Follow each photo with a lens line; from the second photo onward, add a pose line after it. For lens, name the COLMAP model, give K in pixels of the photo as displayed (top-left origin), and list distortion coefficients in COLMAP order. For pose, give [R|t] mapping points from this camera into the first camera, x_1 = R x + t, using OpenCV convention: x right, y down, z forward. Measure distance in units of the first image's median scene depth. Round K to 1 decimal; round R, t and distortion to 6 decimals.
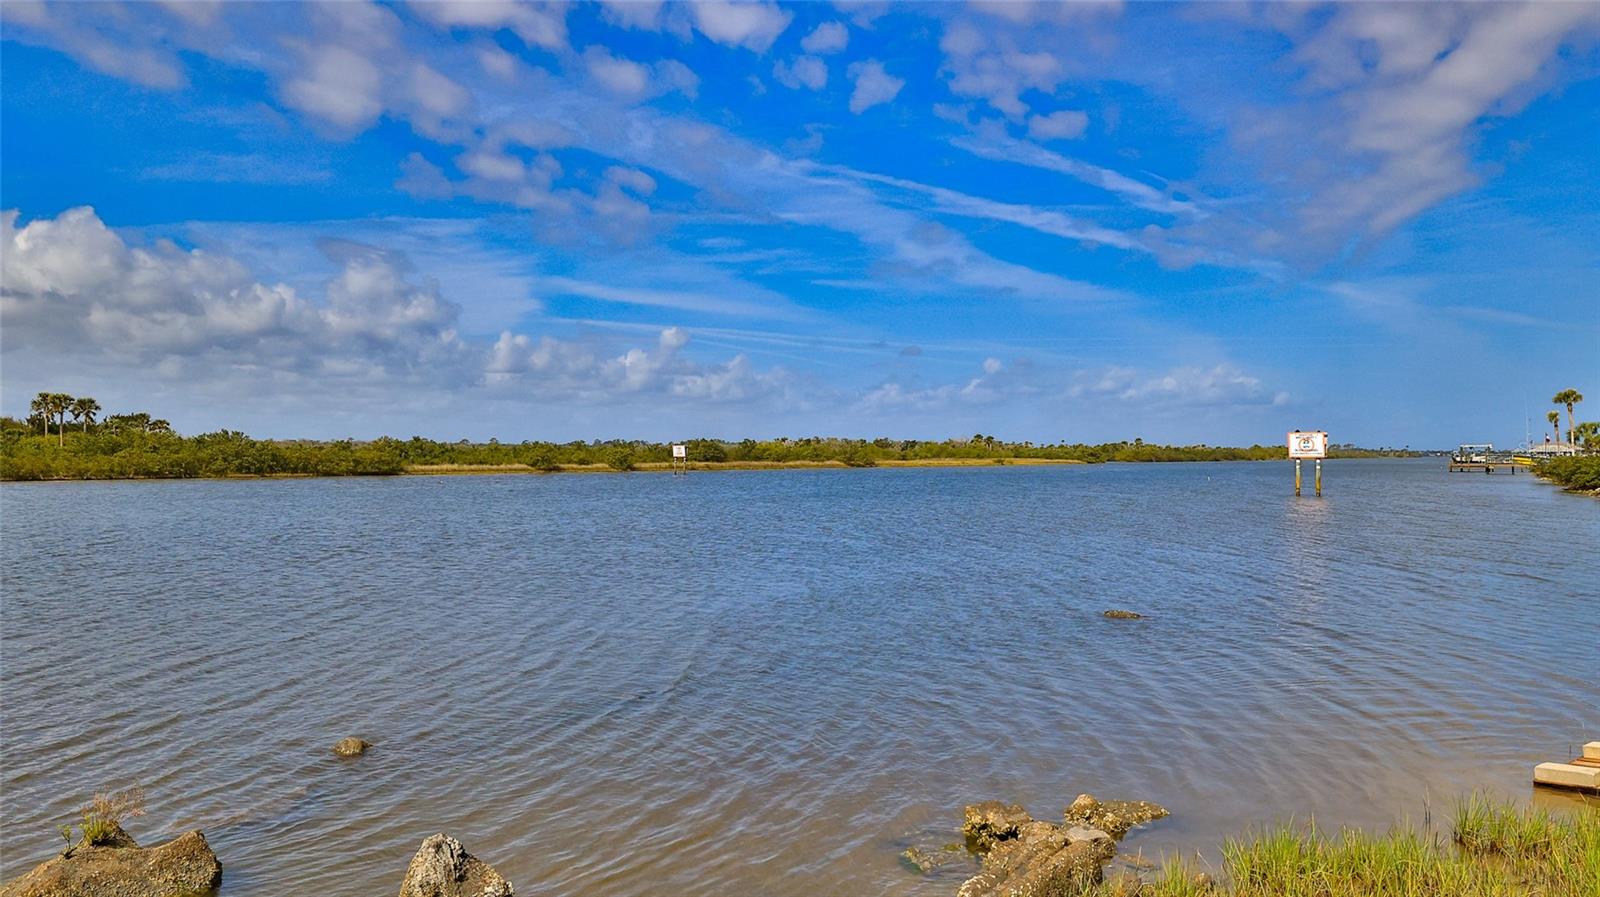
lens RADIAL K [[1195.9, 0, 800.0], [0, 1195.9, 448.5], [0, 0, 1]] dist [0.002220, 0.000416]
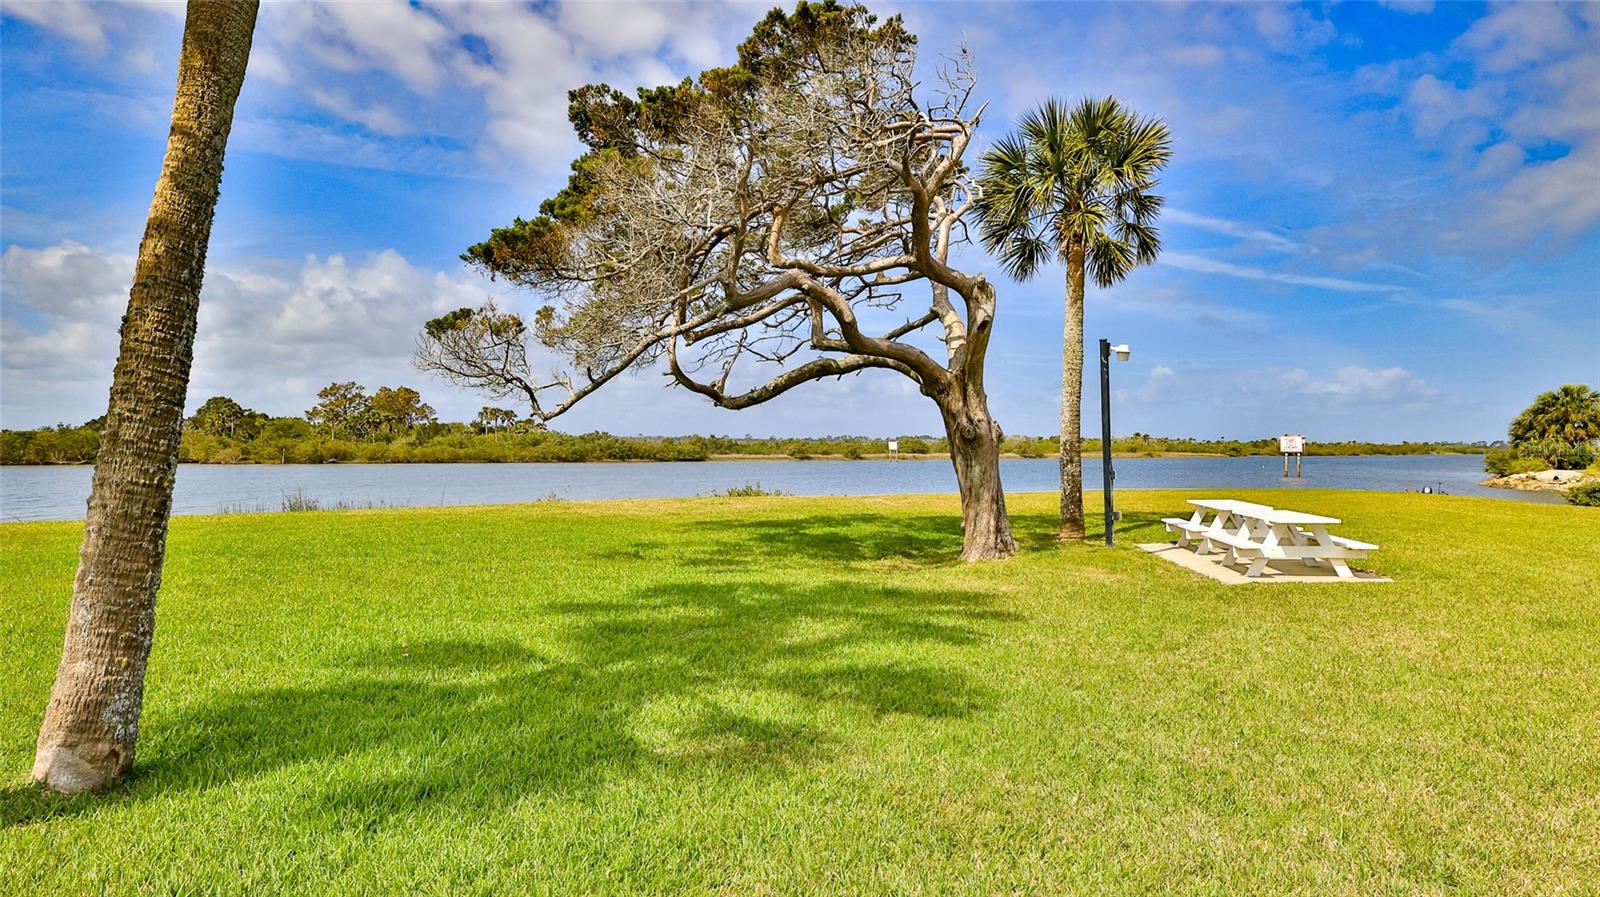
lens RADIAL K [[1005.0, 0, 800.0], [0, 1005.0, 448.5], [0, 0, 1]] dist [0.001233, 0.000455]
pose [[0.981163, 0.003962, -0.193142, 0.022228], [-0.002912, 0.999979, 0.005721, -0.001018], [0.193161, -0.005051, 0.981154, -0.204997]]
